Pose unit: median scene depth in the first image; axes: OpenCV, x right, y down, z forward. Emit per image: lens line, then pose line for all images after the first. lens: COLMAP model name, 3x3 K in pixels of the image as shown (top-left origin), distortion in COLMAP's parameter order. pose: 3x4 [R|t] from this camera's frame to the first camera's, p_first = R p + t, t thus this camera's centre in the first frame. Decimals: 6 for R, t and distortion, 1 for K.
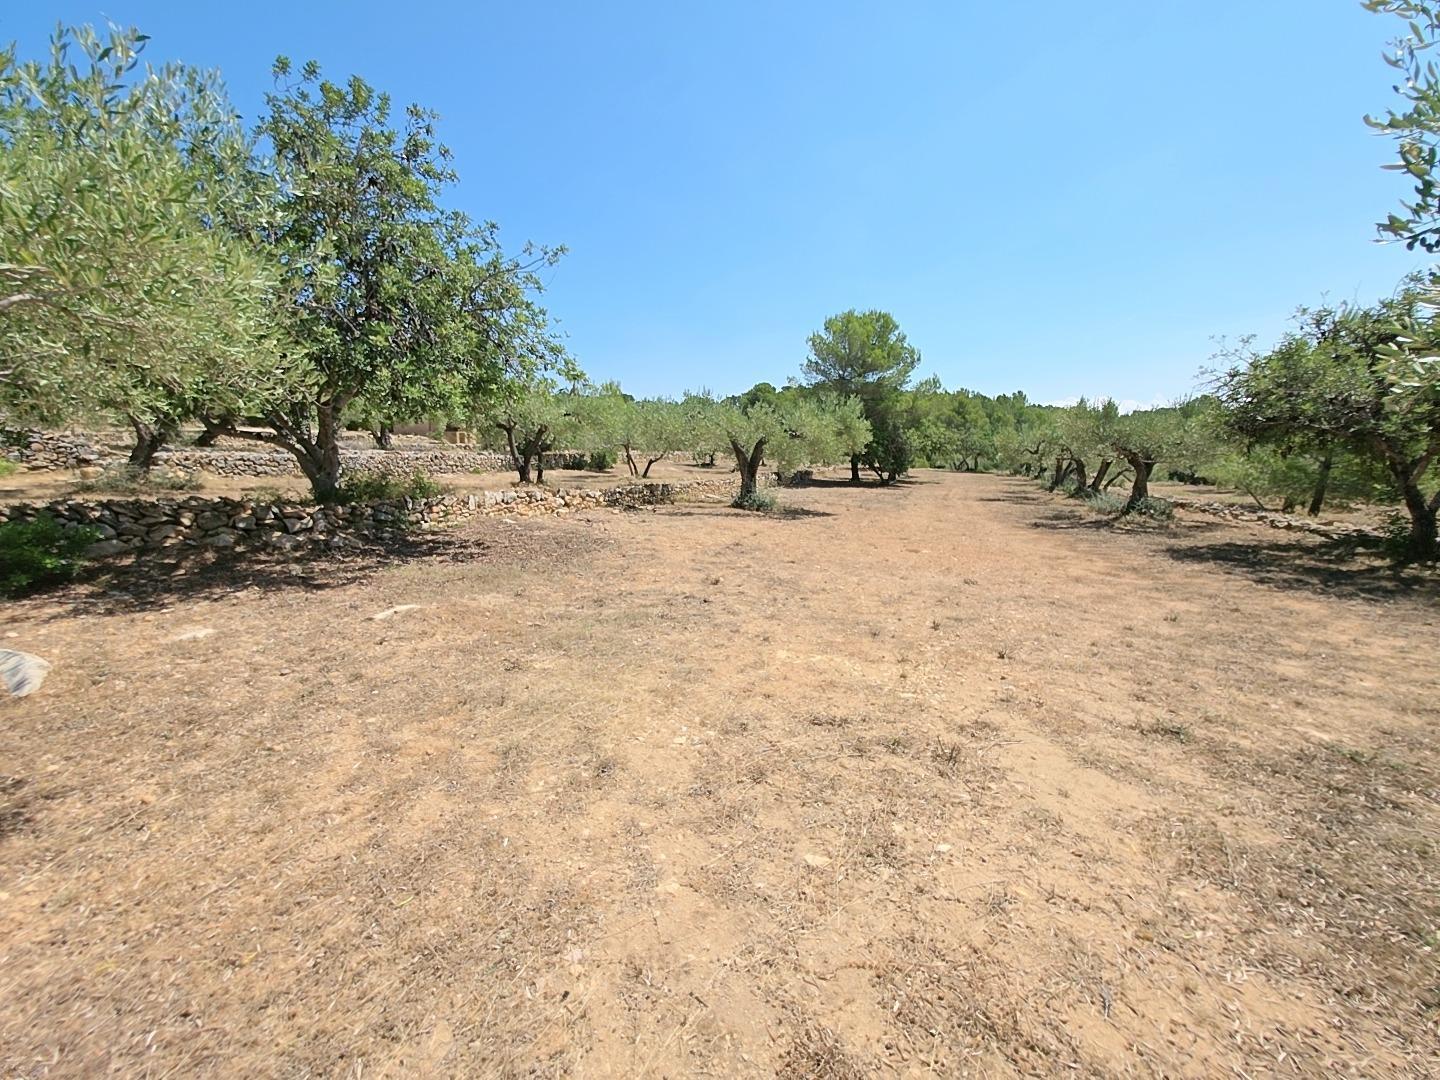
lens RADIAL K [[587.0, 0, 720.0], [0, 587.0, 540.0], [0, 0, 1]] dist [0.001188, -0.006405]
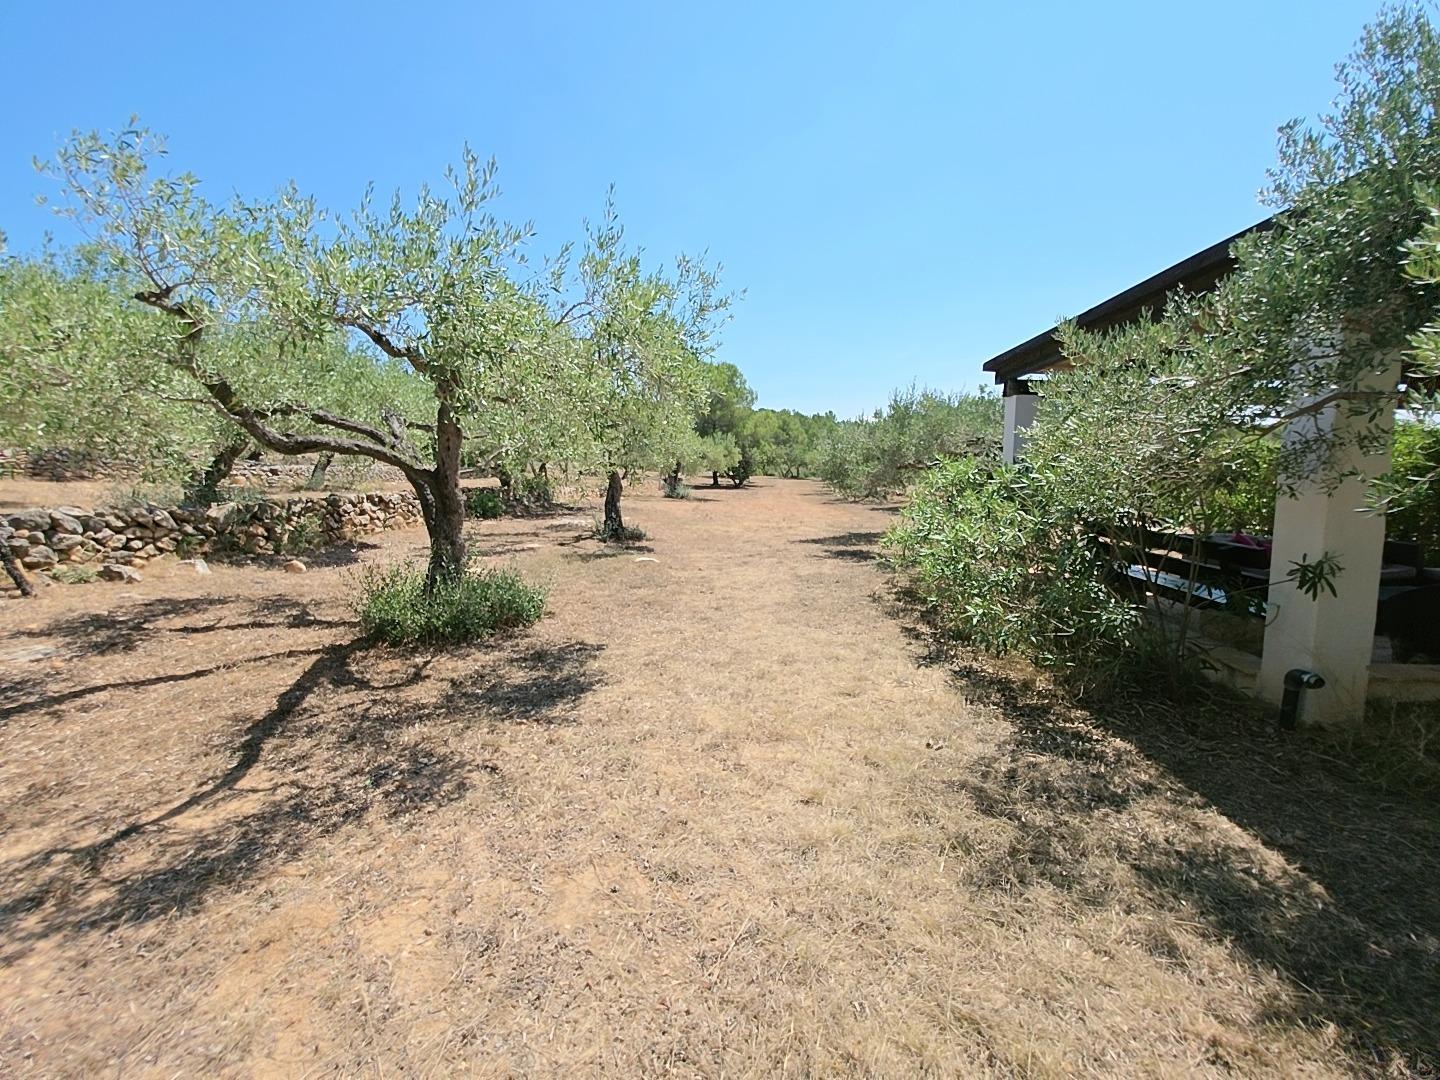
lens RADIAL K [[587.0, 0, 720.0], [0, 587.0, 540.0], [0, 0, 1]] dist [0.001188, -0.006405]
pose [[0.962205, -0.035226, 0.270039, -0.093414], [0.039426, 0.999171, -0.010145, 0.028331], [-0.269458, 0.020408, 0.962796, -0.218488]]
